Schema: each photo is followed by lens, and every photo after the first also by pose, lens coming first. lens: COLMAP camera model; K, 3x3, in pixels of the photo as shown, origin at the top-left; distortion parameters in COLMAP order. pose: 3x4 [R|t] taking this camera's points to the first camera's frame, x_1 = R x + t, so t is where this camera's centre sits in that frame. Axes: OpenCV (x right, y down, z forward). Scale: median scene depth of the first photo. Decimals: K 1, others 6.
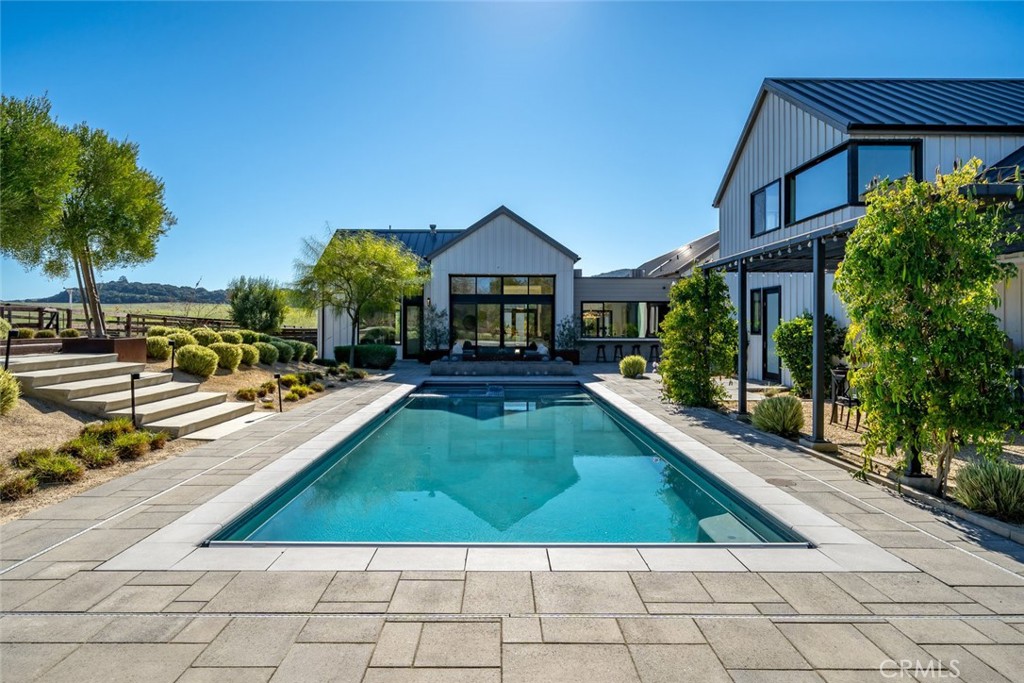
lens RADIAL K [[580.9, 0, 511.6], [0, 580.9, 331.6], [0, 0, 1]] dist [-0.001028, 0.000944]
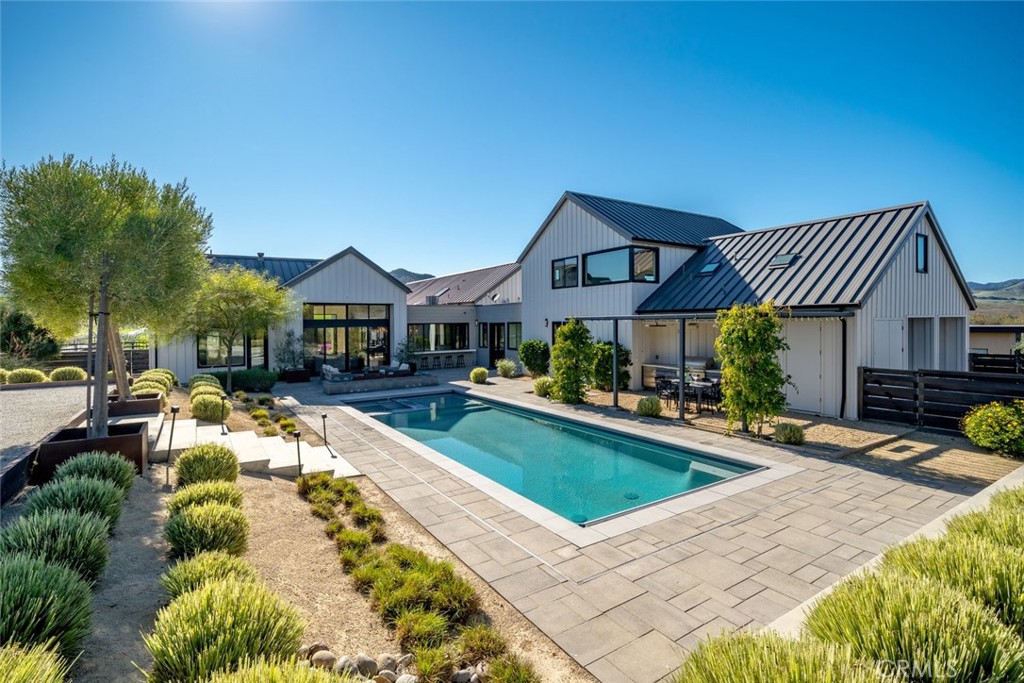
lens RADIAL K [[483.2, 0, 510.7], [0, 483.2, 341.5], [0, 0, 1]] dist [-0.001343, -0.000057]
pose [[0.840367, -0.034713, 0.540905, -0.519027], [0.017326, 0.999157, 0.037204, -0.092581], [-0.541741, -0.021893, 0.840260, -0.047180]]
